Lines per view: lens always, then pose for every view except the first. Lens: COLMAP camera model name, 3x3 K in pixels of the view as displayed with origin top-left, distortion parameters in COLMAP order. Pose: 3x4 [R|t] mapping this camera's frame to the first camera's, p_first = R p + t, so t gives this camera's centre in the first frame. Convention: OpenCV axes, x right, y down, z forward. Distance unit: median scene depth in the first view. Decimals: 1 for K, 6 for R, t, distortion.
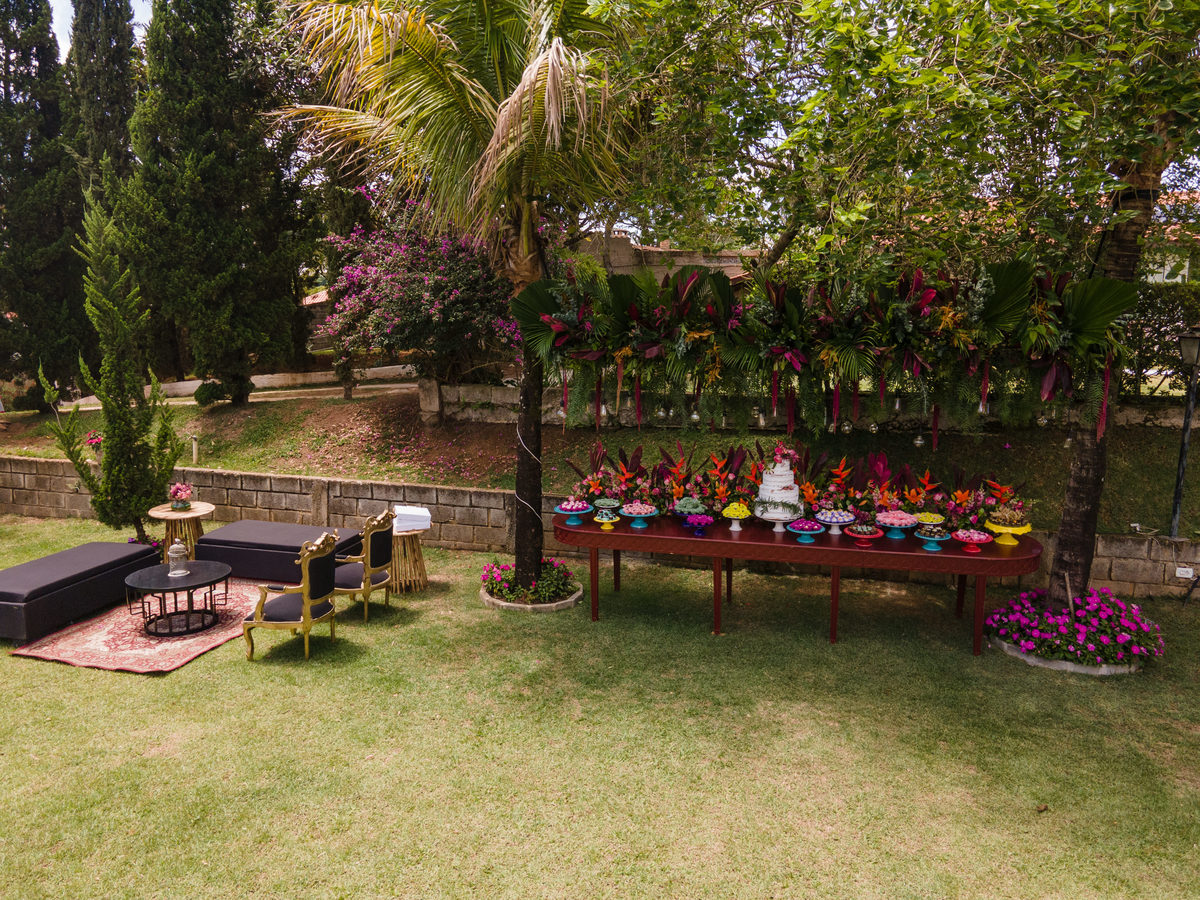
lens RADIAL K [[875.2, 0, 594.1], [0, 875.2, 441.5], [0, 0, 1]] dist [0.029115, 0.028883]
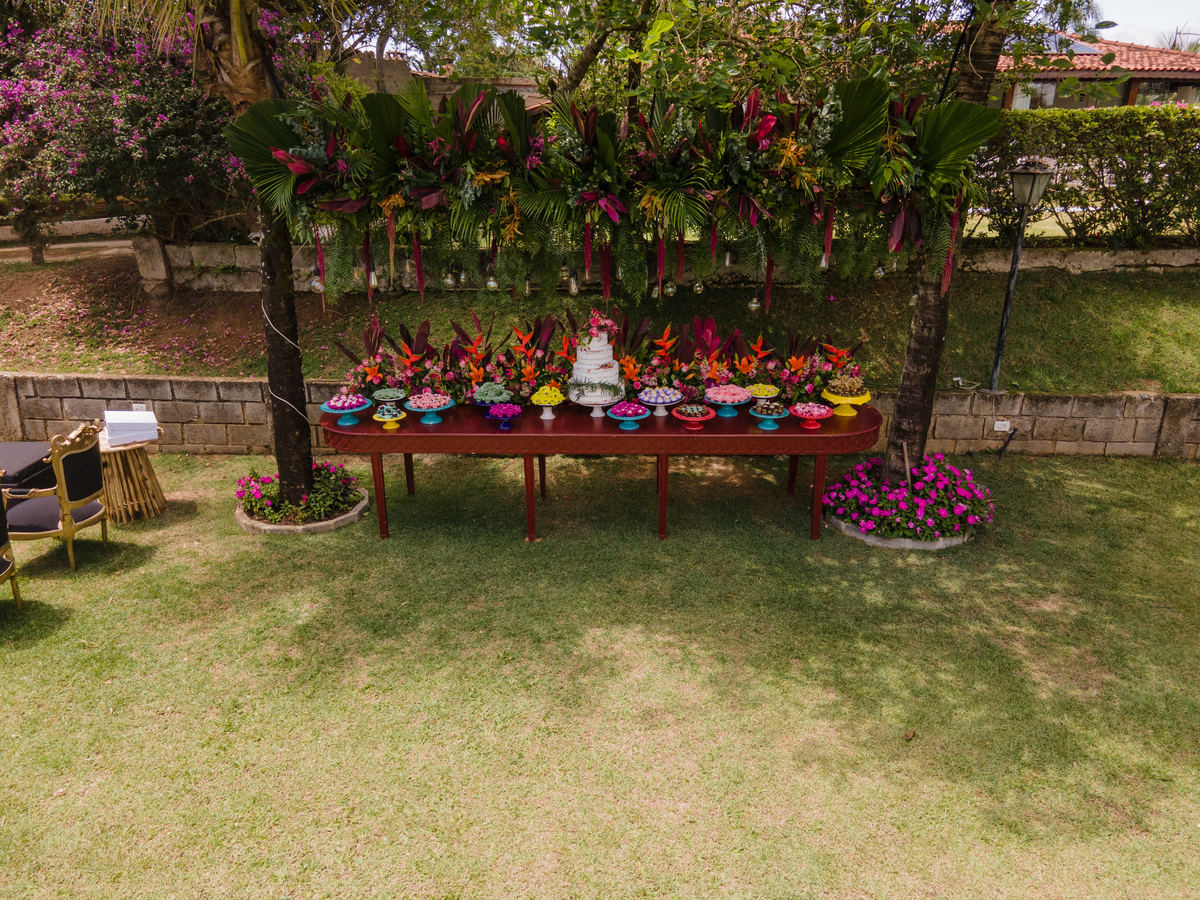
lens RADIAL K [[875.2, 0, 594.1], [0, 875.2, 441.5], [0, 0, 1]] dist [0.029115, 0.028883]
pose [[0.974087, -0.075897, 0.213060, 0.025185], [0.038084, 0.983606, 0.176264, -0.024021], [-0.222945, -0.163583, 0.961008, 0.187114]]
